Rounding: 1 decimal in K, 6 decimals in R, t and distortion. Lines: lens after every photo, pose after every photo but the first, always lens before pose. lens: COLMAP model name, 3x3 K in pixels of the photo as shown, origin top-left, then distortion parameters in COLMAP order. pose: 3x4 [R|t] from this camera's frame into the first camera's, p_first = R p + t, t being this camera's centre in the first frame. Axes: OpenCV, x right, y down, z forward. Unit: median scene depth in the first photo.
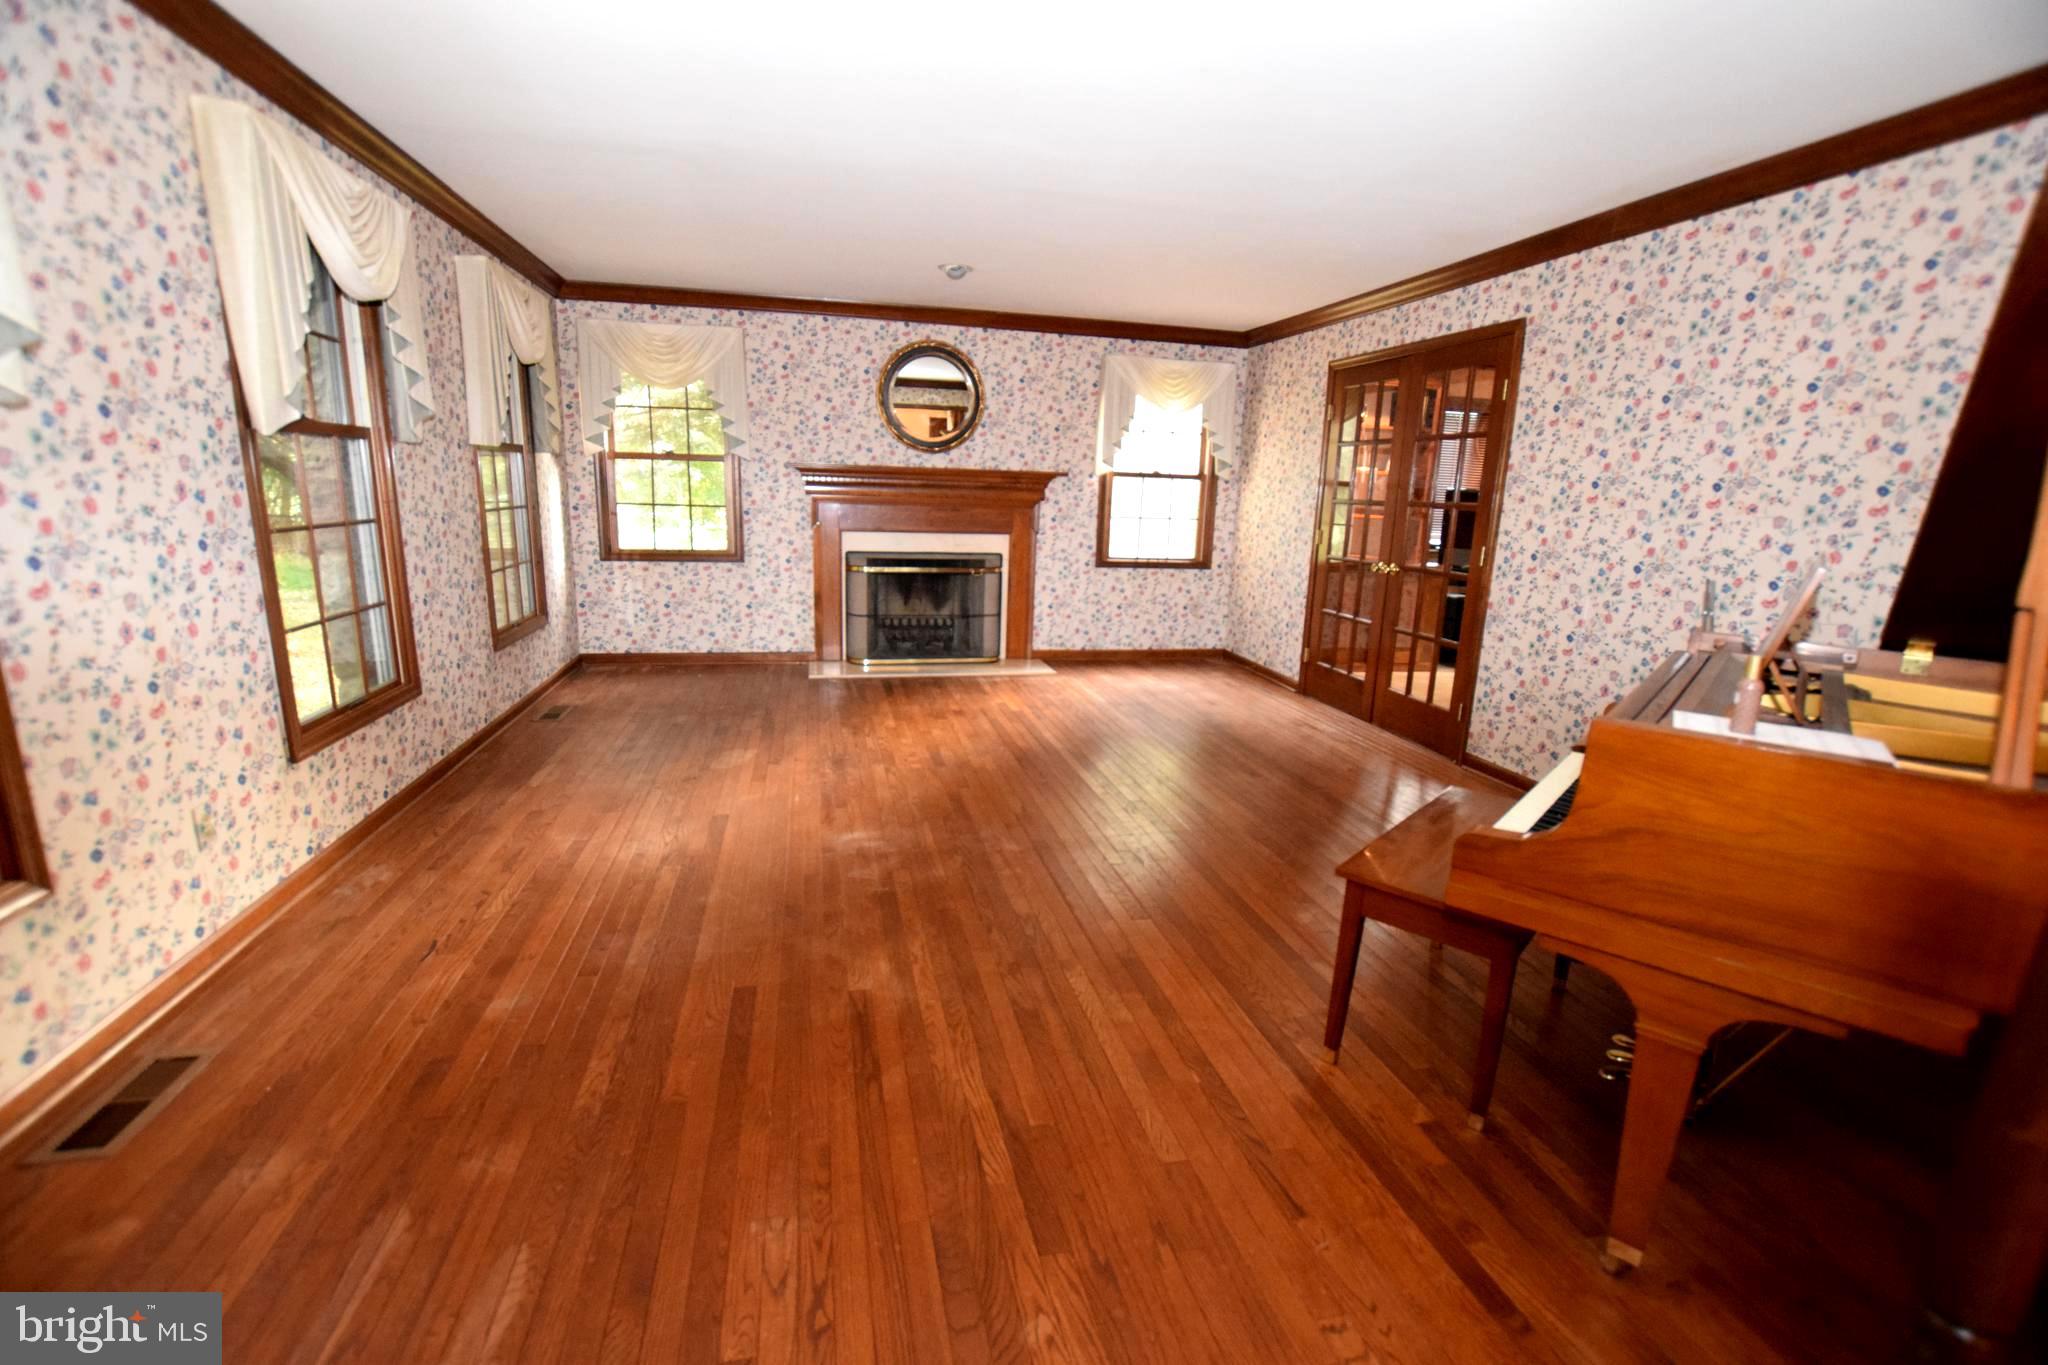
lens RADIAL K [[897.9, 0, 1028.3], [0, 897.9, 689.8], [0, 0, 1]] dist [-0.035081, 0.004701]
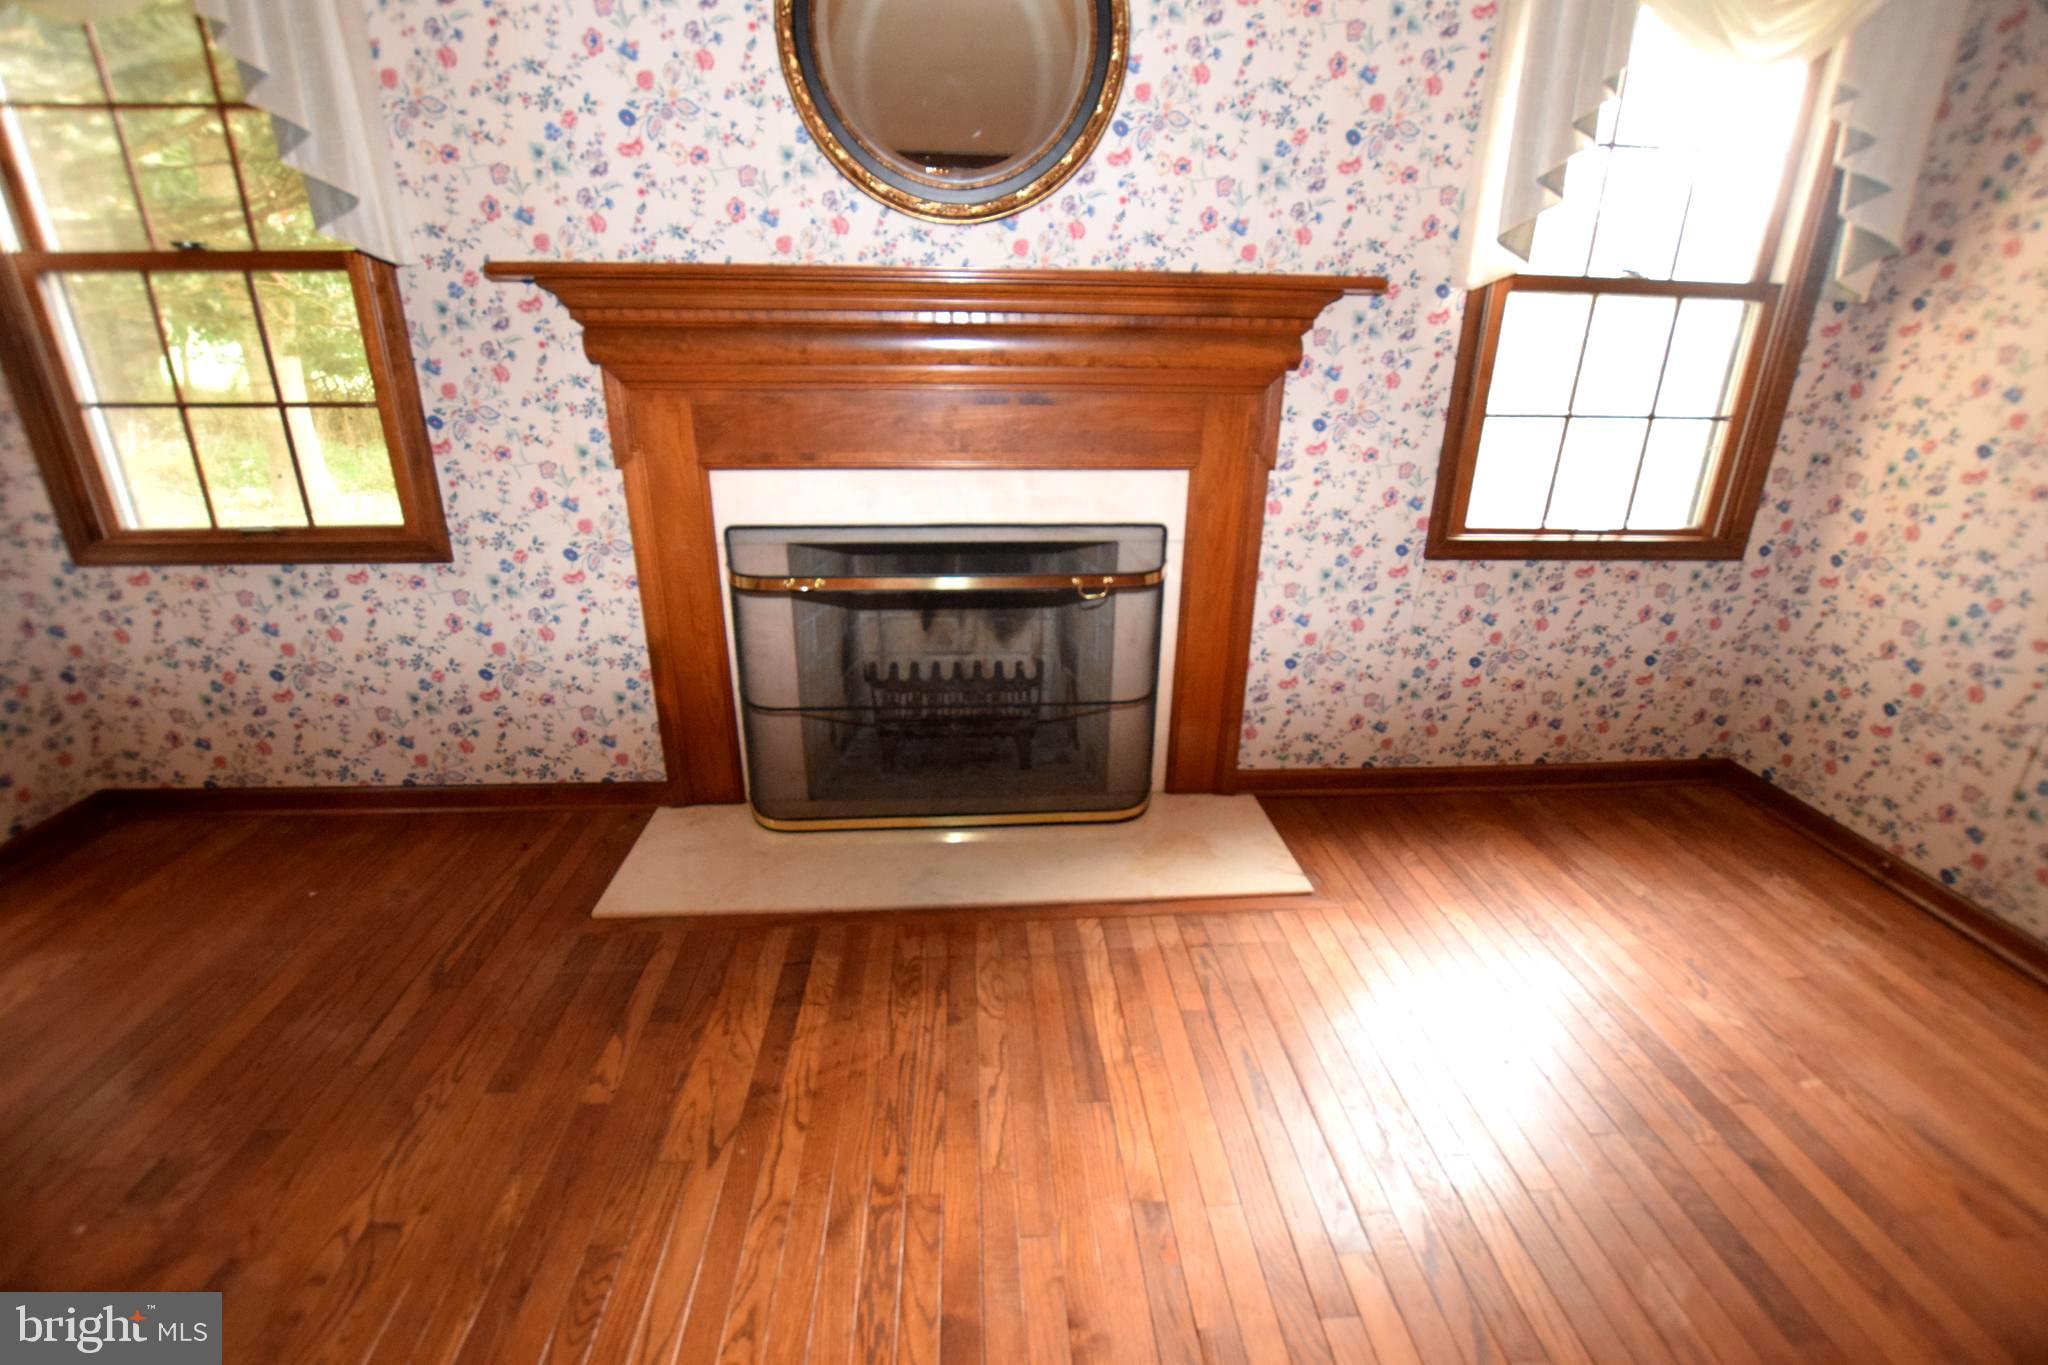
lens RADIAL K [[897.9, 0, 1020.5], [0, 897.9, 695.2], [0, 0, 1]] dist [-0.035081, 0.004701]
pose [[0.984272, 0.041087, -0.171815, -0.022609], [-0.017686, 0.990610, 0.135572, -0.133543], [0.175772, -0.130401, 0.975756, 0.642707]]
